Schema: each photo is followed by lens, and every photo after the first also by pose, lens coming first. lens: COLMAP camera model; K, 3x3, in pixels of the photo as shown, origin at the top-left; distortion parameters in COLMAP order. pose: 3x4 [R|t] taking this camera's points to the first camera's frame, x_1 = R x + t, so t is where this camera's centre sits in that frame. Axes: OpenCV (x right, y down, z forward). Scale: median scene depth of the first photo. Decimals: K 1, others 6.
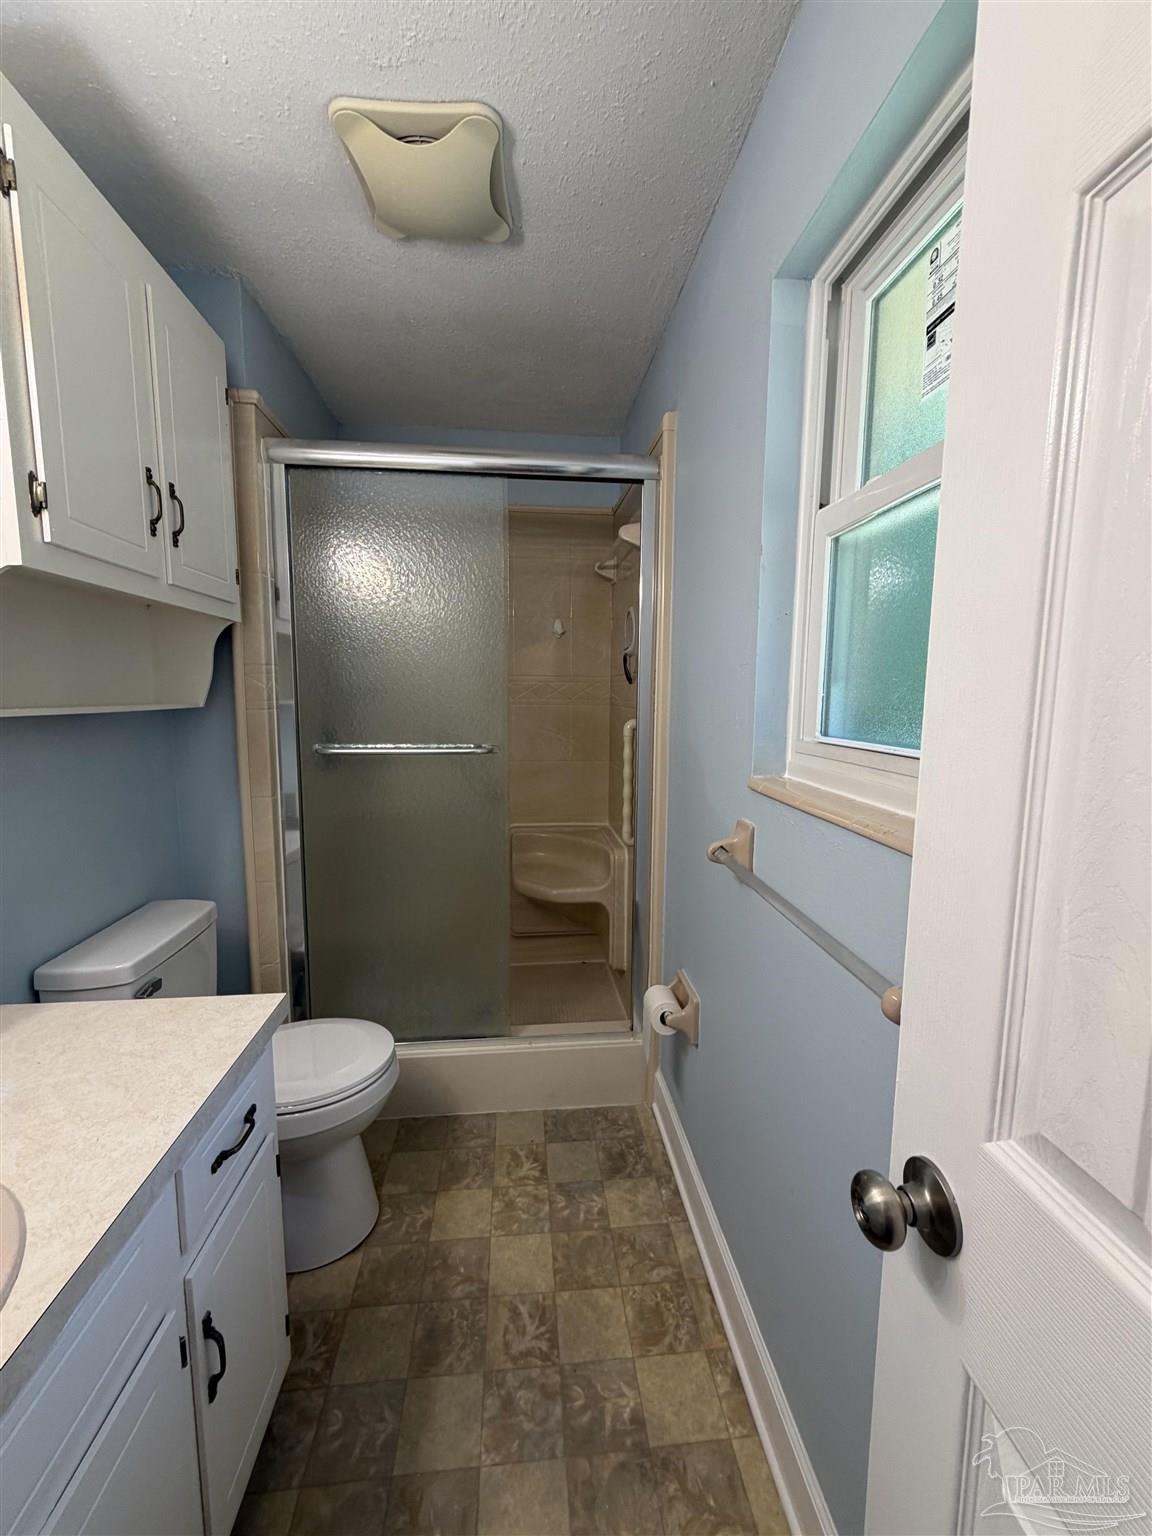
lens RADIAL K [[613.0, 0, 576.4], [0, 613.0, 763.7], [0, 0, 1]] dist [-0.000831, 0.000362]
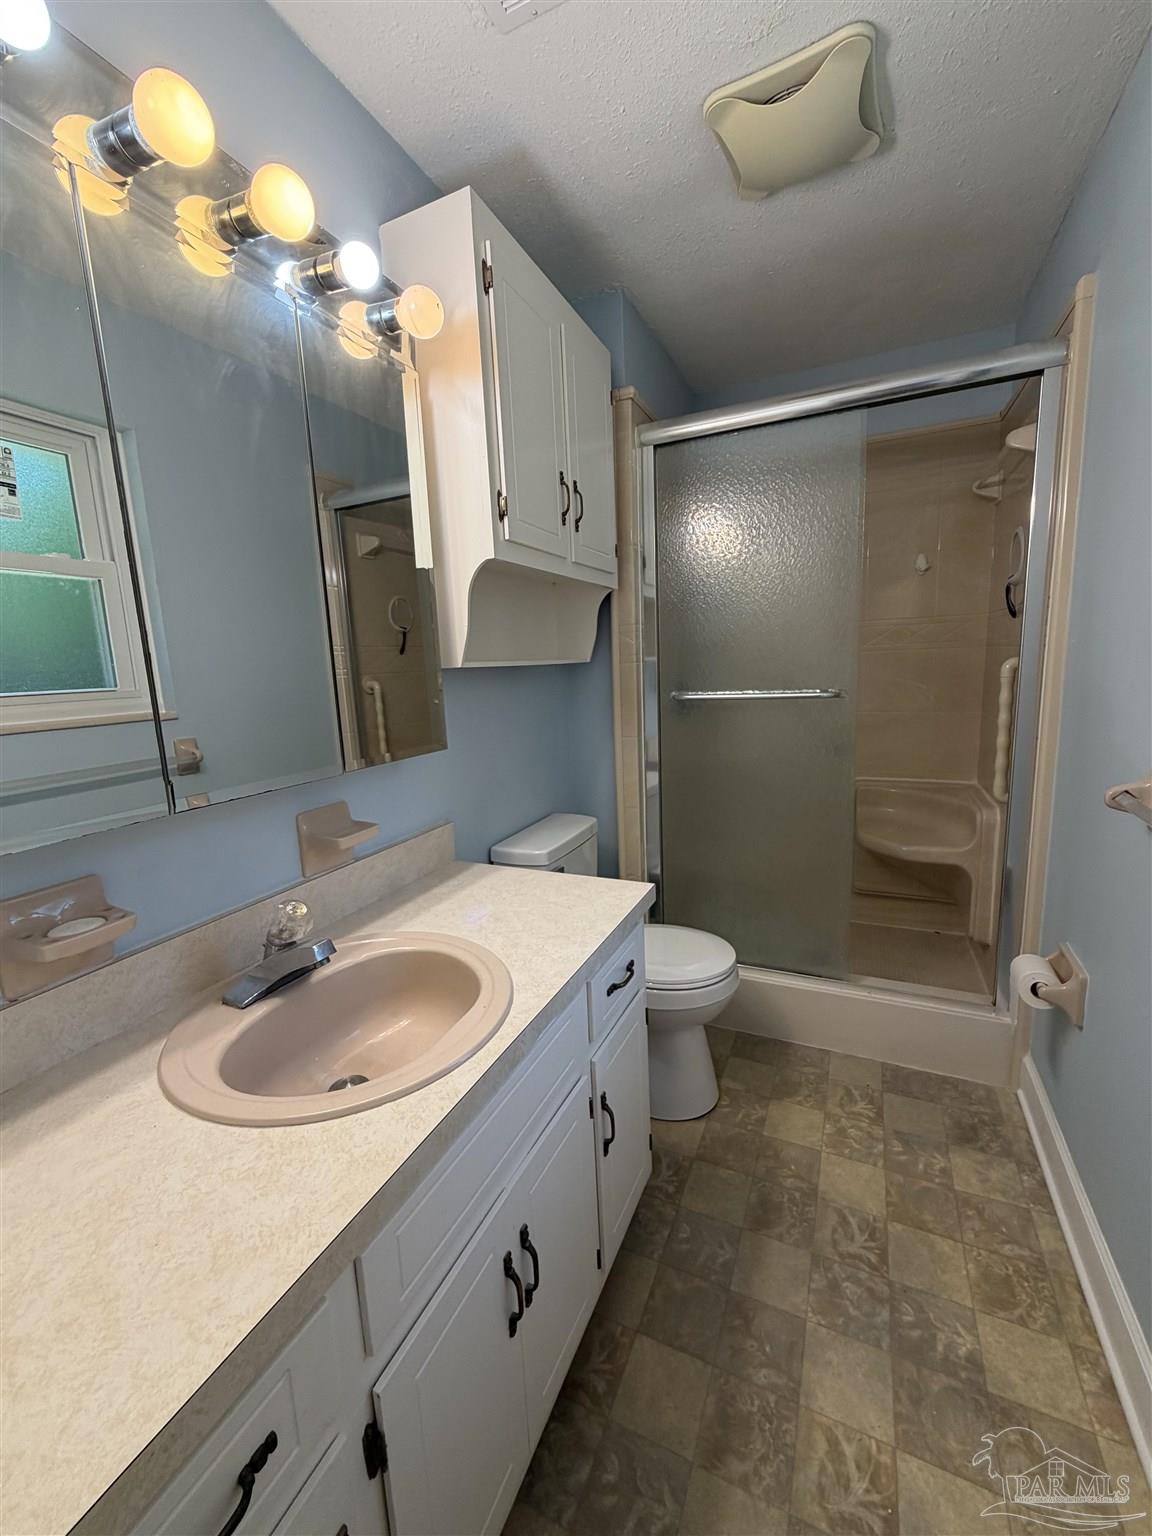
lens RADIAL K [[613.0, 0, 576.4], [0, 613.0, 763.7], [0, 0, 1]] dist [-0.000831, 0.000362]
pose [[0.859725, 0.040330, -0.509163, 0.008542], [-0.010325, 0.998046, 0.061620, 0.040054], [0.510653, -0.047719, 0.858462, -0.094873]]
